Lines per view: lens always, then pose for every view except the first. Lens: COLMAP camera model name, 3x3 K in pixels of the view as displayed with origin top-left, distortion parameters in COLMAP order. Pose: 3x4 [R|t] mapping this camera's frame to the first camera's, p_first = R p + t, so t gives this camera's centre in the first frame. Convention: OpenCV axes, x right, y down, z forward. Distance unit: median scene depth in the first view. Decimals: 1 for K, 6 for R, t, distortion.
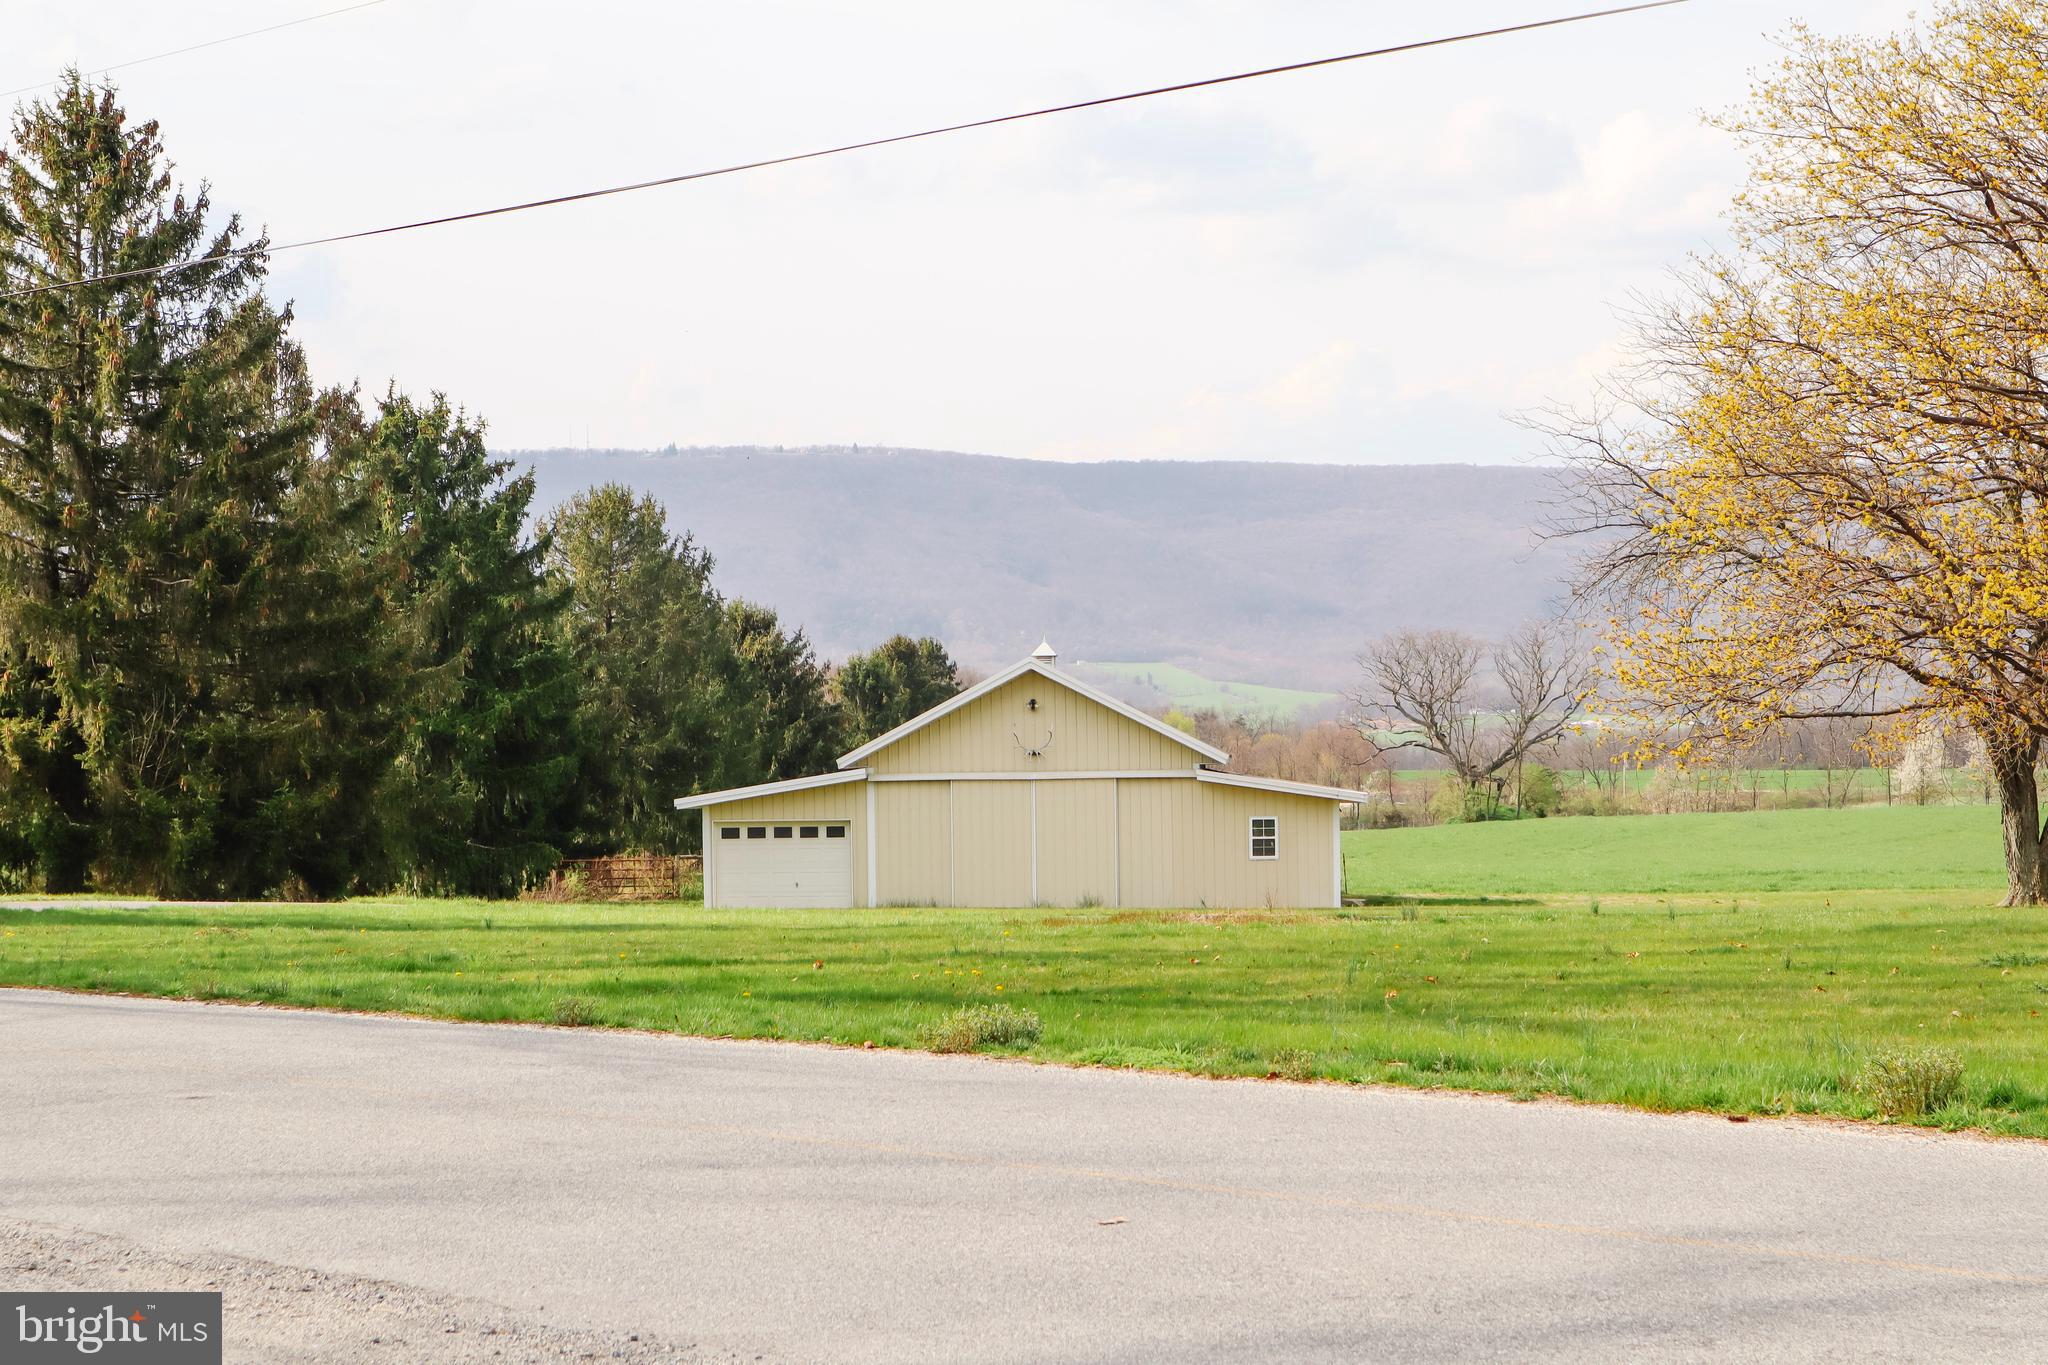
lens RADIAL K [[4080.2, 0, 1031.7], [0, 4080.2, 685.6], [0, 0, 1]] dist [-0.183183, 0.000000]
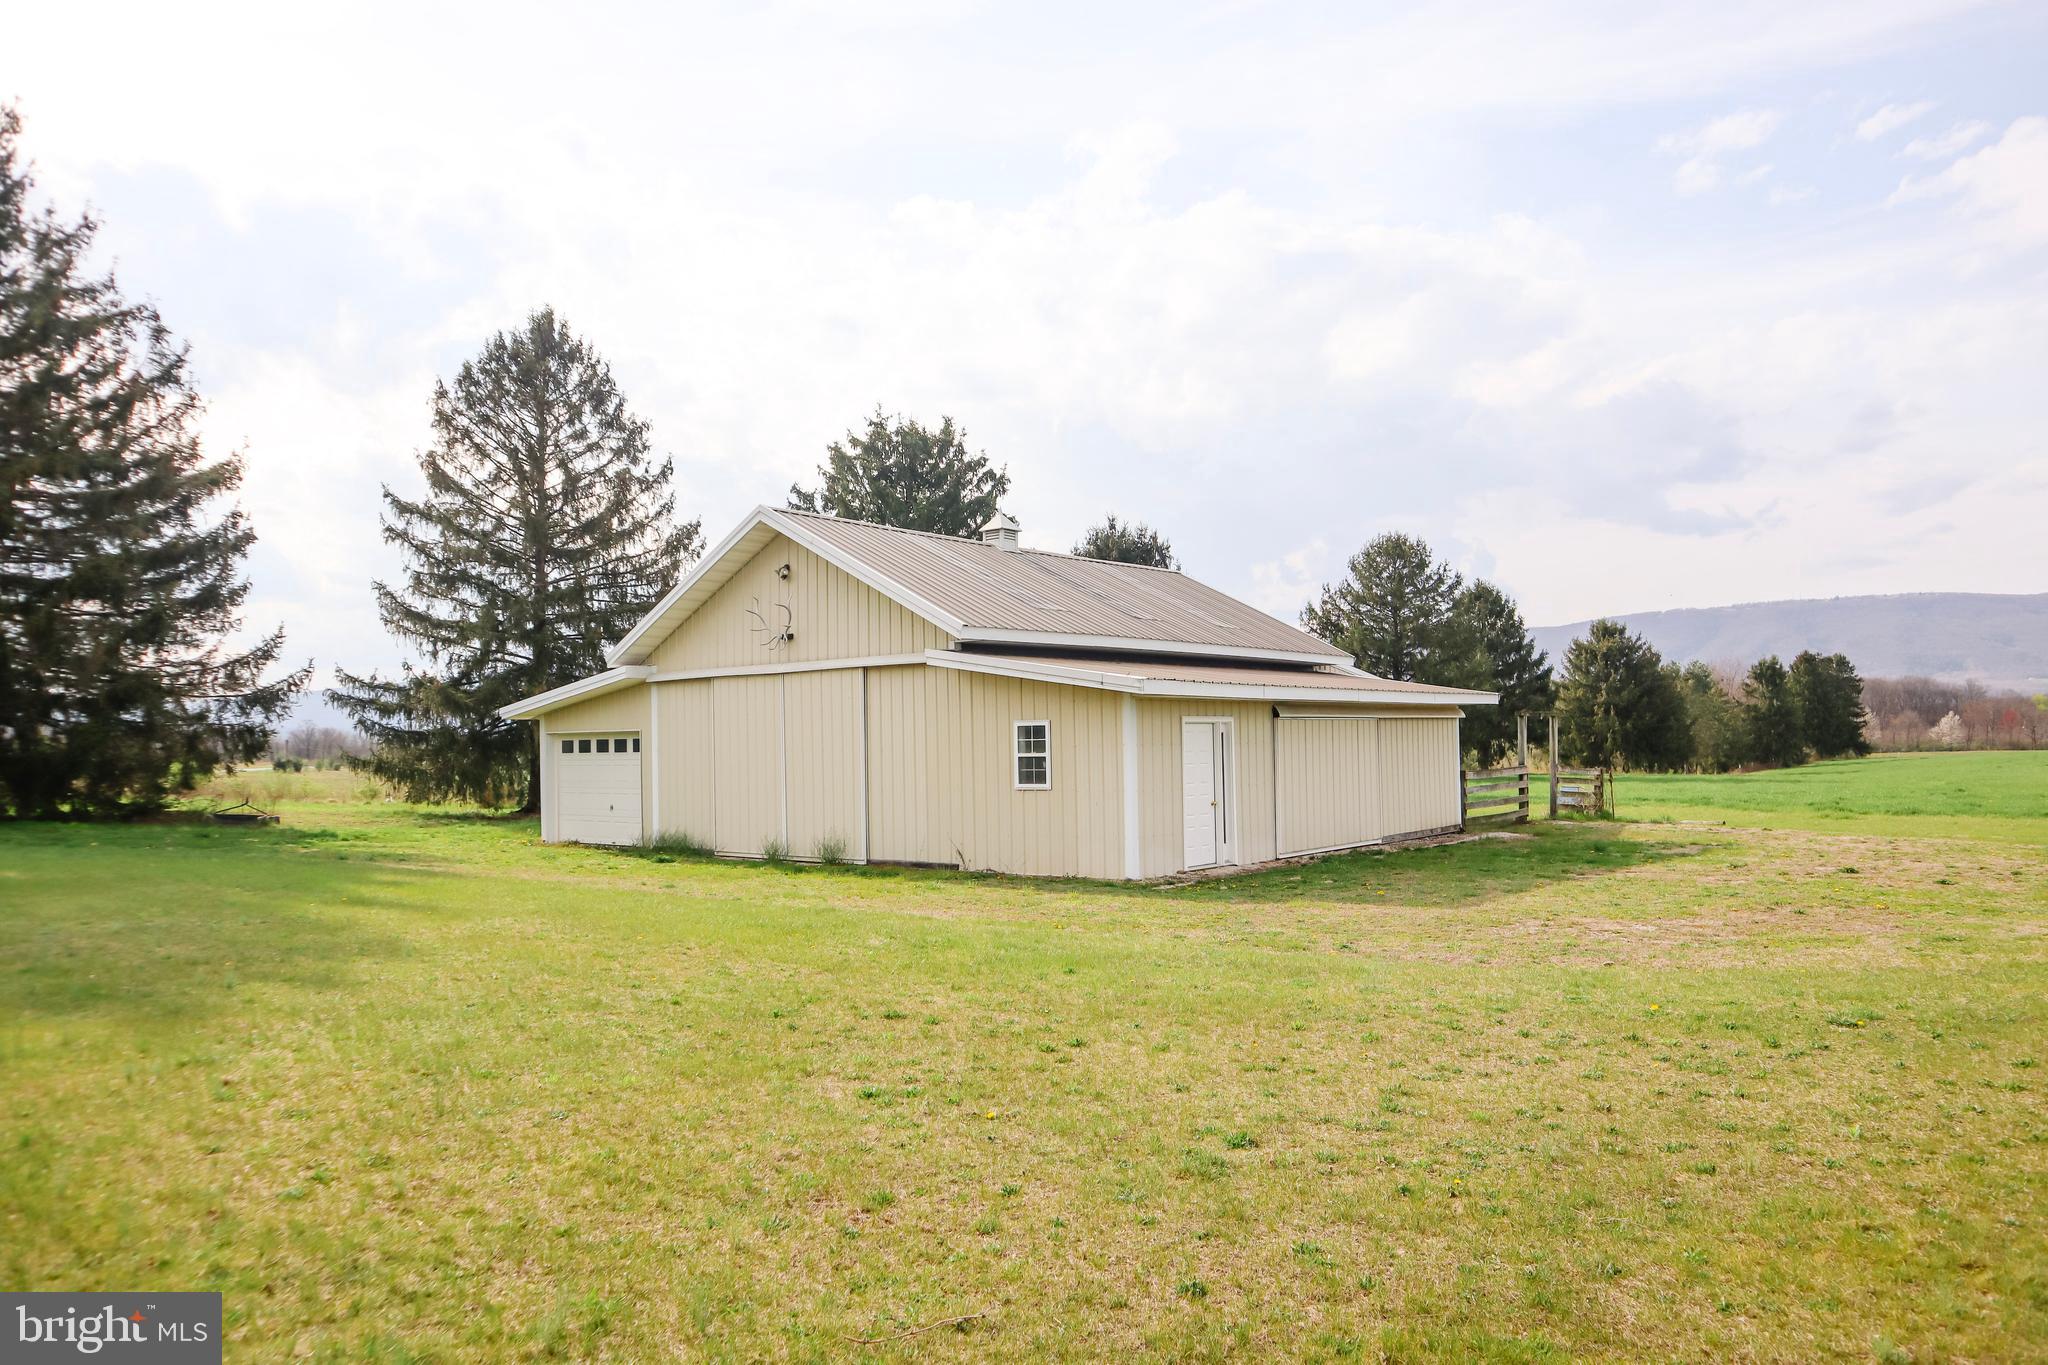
lens RADIAL K [[1456.1, 0, 1004.1], [0, 1456.1, 630.6], [0, 0, 1]] dist [-0.104782, 0.063679]
pose [[0.811773, -0.045923, -0.582164, 0.212405], [0.017636, 0.998376, -0.054163, 0.035418], [0.583706, 0.033701, 0.811265, 0.952009]]
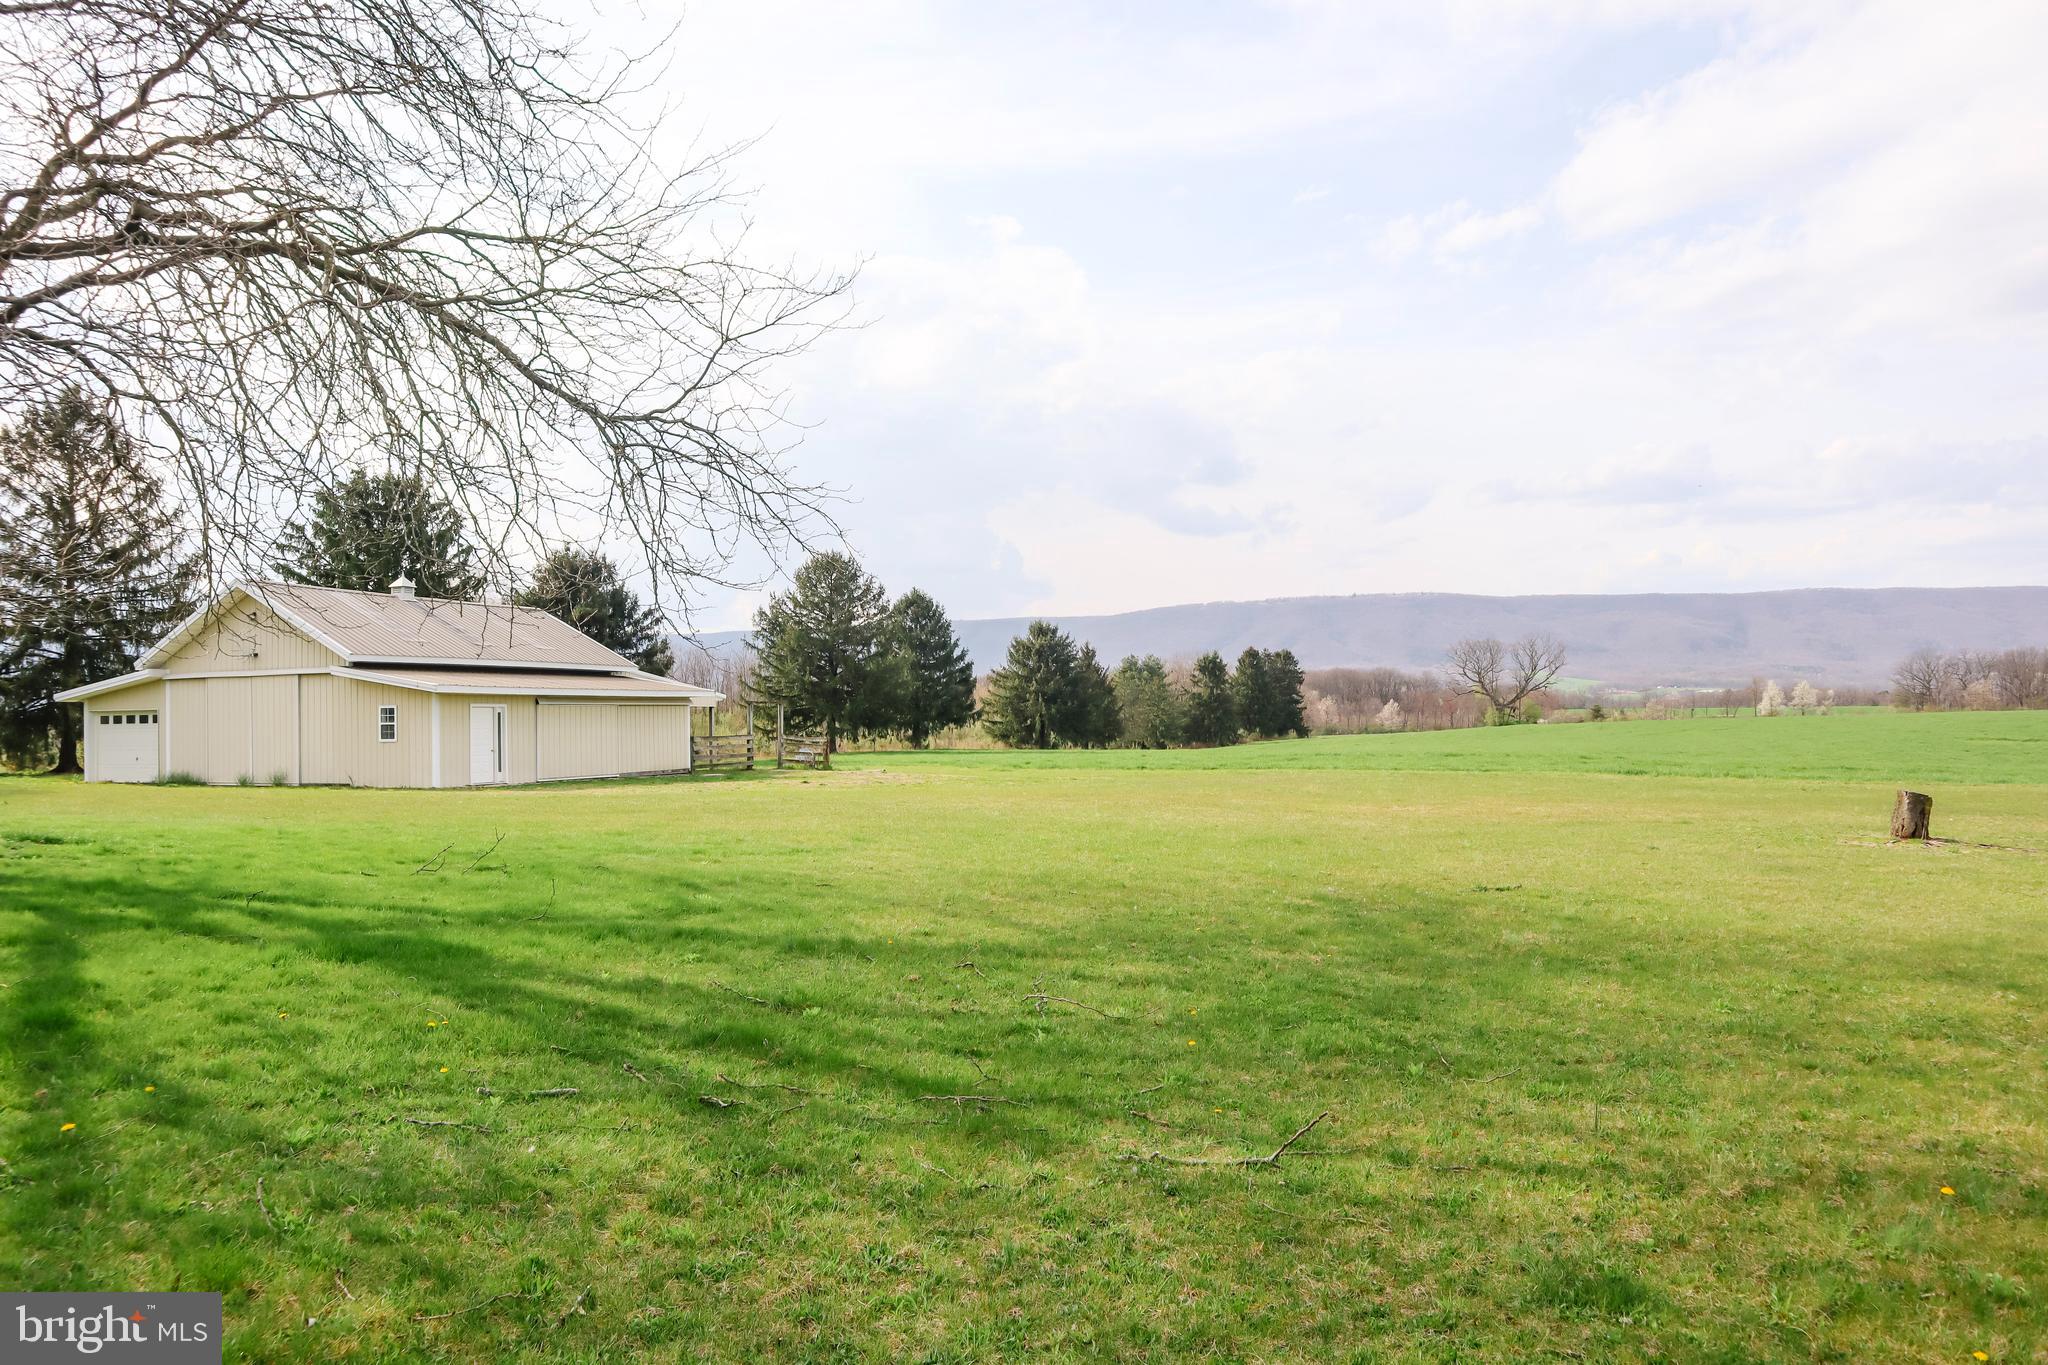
lens RADIAL K [[1456.1, 0, 1032.6], [0, 1456.1, 670.8], [0, 0, 1]] dist [-0.104782, 0.063679]
pose [[0.952593, -0.011717, -0.304023, 0.414464], [0.009349, 0.999914, -0.009241, 0.032307], [0.304105, 0.005961, 0.952620, 0.776728]]
